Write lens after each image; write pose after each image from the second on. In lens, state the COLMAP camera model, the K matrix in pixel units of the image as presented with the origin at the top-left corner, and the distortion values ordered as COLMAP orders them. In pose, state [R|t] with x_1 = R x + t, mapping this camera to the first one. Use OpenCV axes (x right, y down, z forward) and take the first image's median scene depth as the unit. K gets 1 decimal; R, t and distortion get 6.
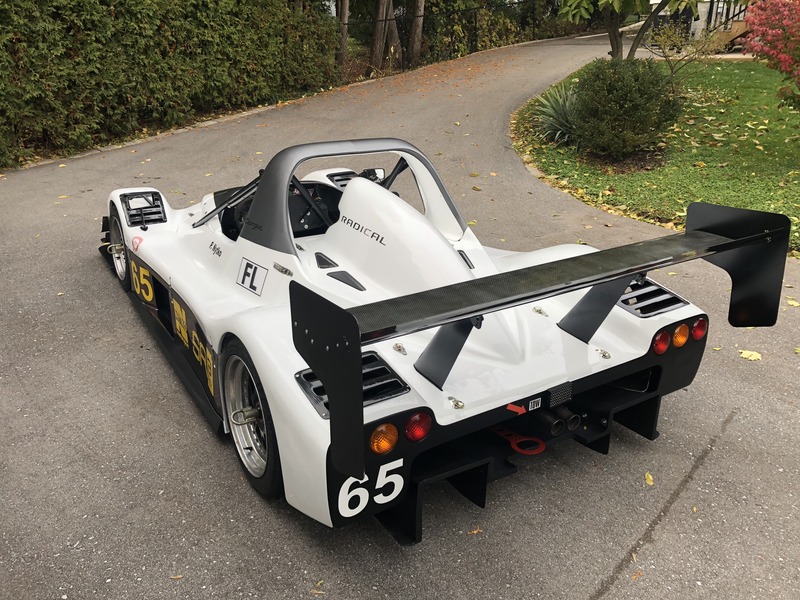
lens RADIAL K [[648.2, 0, 394.5], [0, 648.2, 294.7], [0, 0, 1]] dist [0.040257, -0.037797]
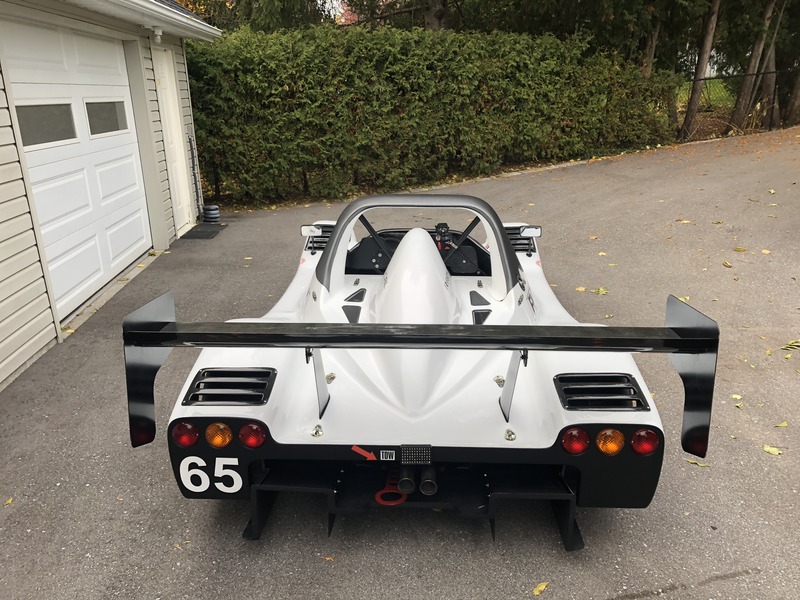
lens RADIAL K [[648.2, 0, 400.7], [0, 648.2, 304.0], [0, 0, 1]] dist [0.040257, -0.037797]
pose [[0.831379, 0.169228, -0.529311, 0.193256], [-0.201156, 0.979555, -0.002774, -0.017673], [0.518020, 0.108780, 0.848423, 0.029715]]
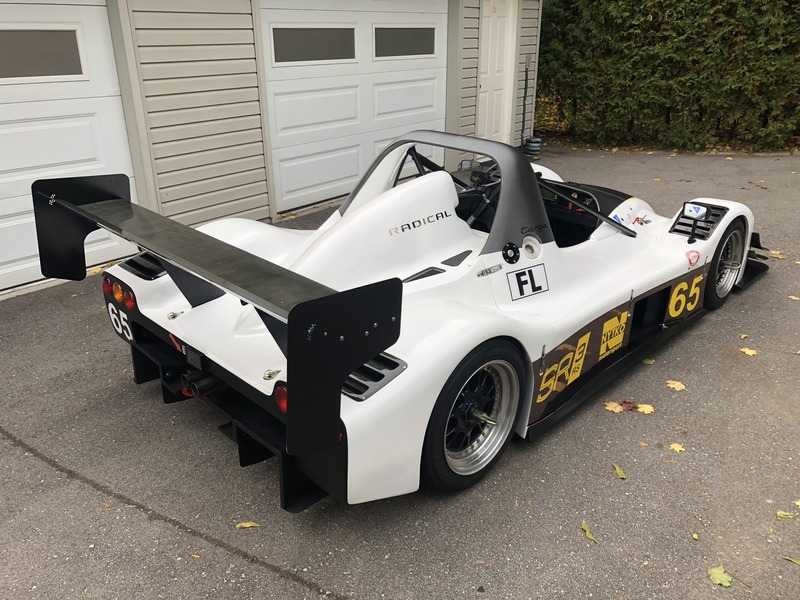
lens RADIAL K [[648.2, 0, 403.0], [0, 648.2, 295.5], [0, 0, 1]] dist [0.040257, -0.037797]
pose [[0.241840, 0.383345, -0.891381, 0.340708], [-0.373684, 0.884589, 0.279041, -0.100724], [0.895474, 0.265611, 0.357179, 0.237673]]
